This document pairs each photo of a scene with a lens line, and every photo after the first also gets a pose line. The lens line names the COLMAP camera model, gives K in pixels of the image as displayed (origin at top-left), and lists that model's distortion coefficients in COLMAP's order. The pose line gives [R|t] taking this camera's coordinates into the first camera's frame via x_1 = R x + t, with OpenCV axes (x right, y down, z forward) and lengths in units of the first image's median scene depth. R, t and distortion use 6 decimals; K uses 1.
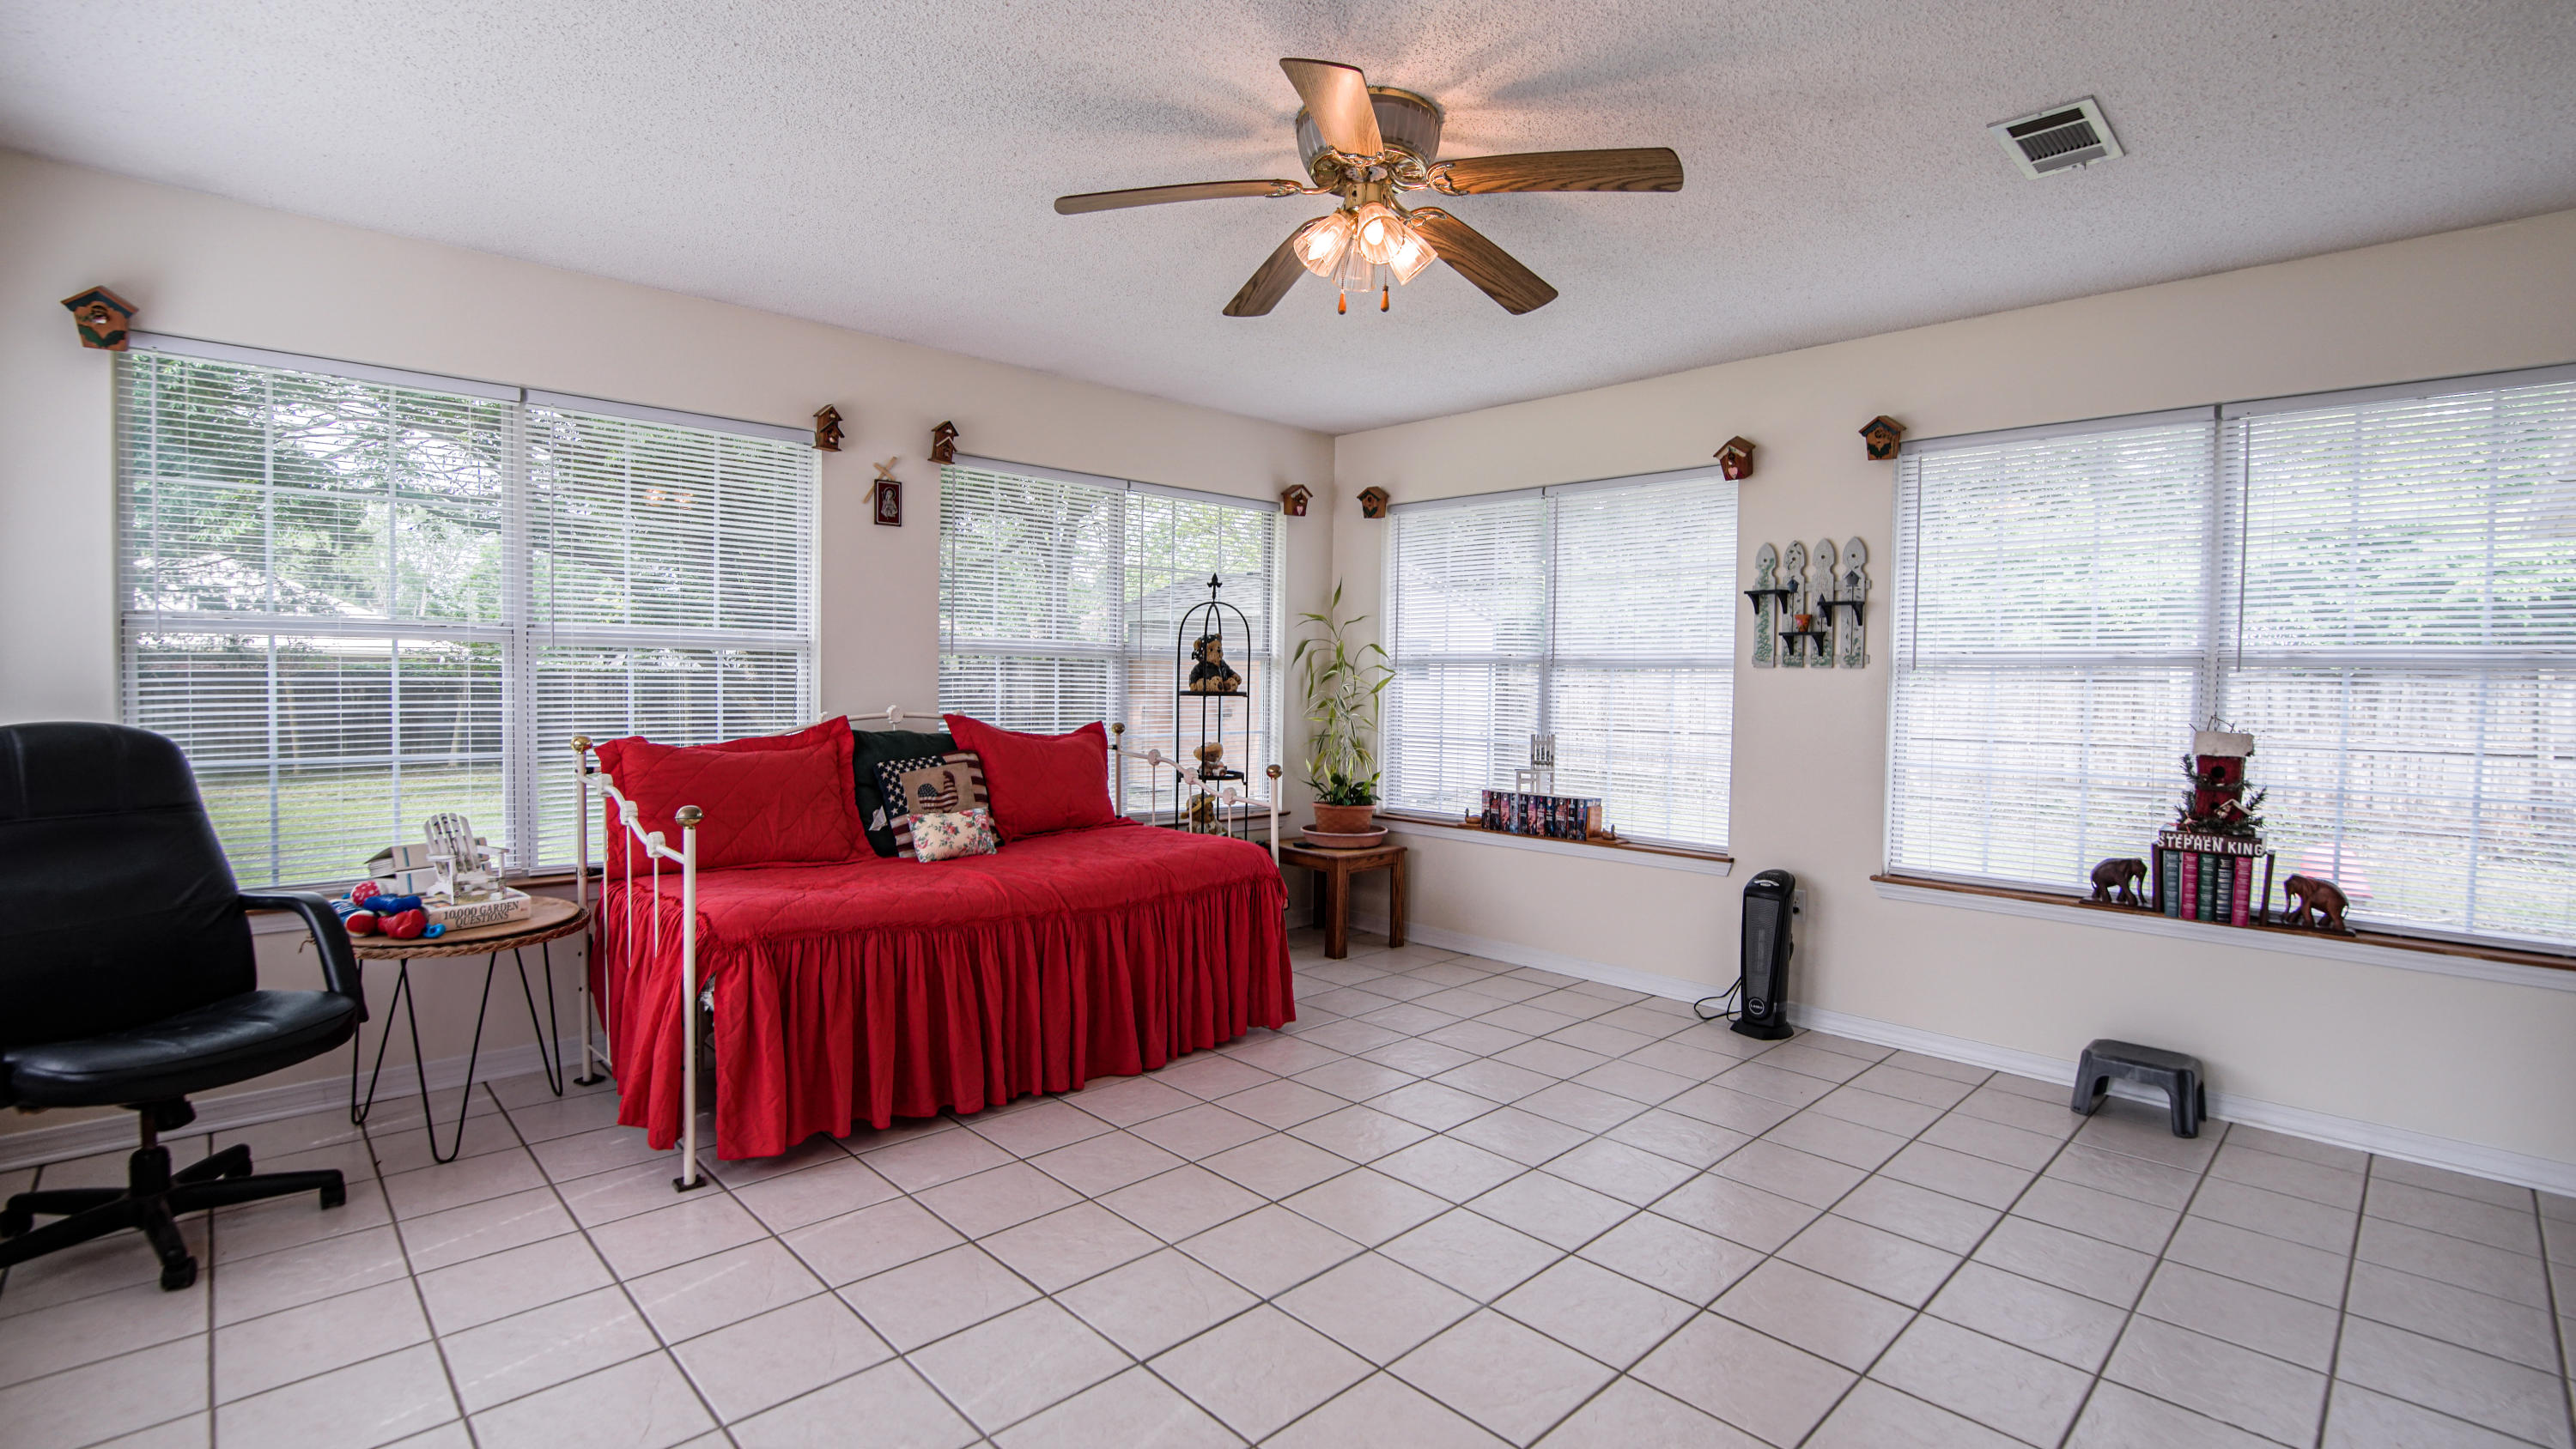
lens RADIAL K [[1197.0, 0, 1310.1], [0, 1197.0, 720.7], [0, 0, 1]] dist [-0.045619, 0.012409]
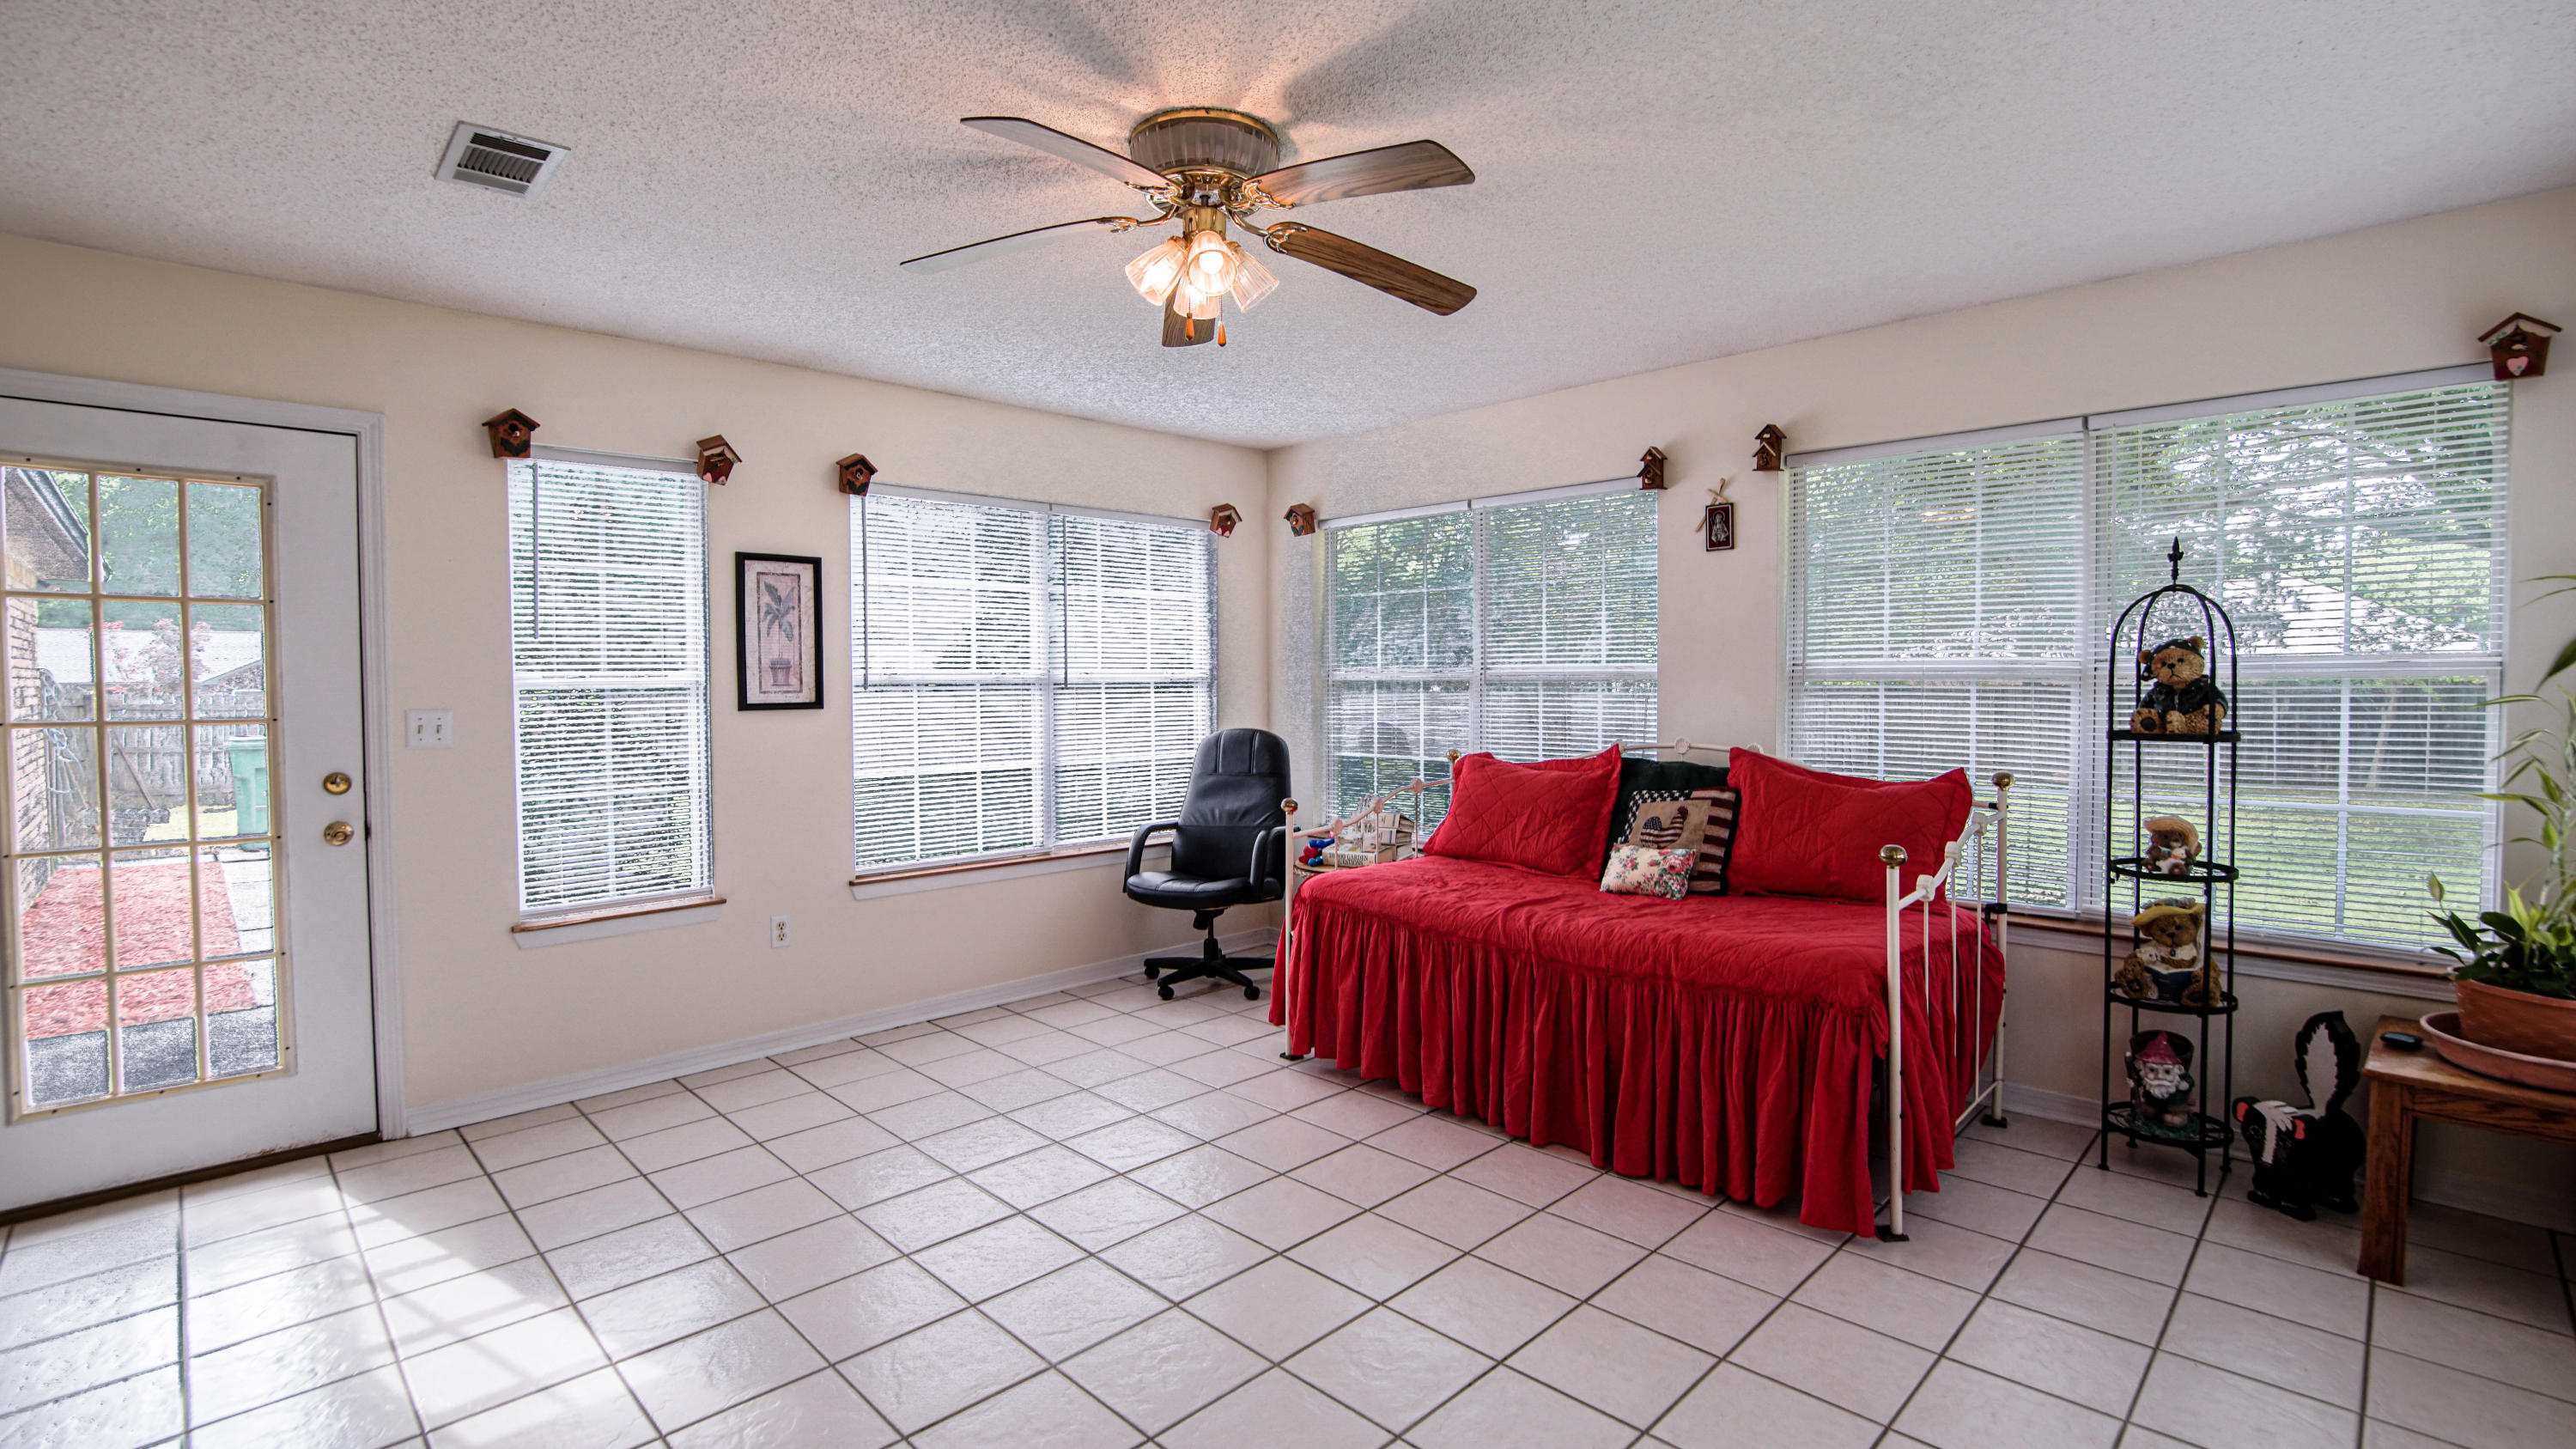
lens RADIAL K [[1197.4, 0, 1310.1], [0, 1197.4, 720.7], [0, 0, 1]] dist [-0.045619, 0.012409]
pose [[-0.020325, 0.021277, -0.999567, 0.644081], [-0.031344, 0.999269, 0.021908, -0.037347], [0.999302, 0.031775, -0.019643, 0.710282]]
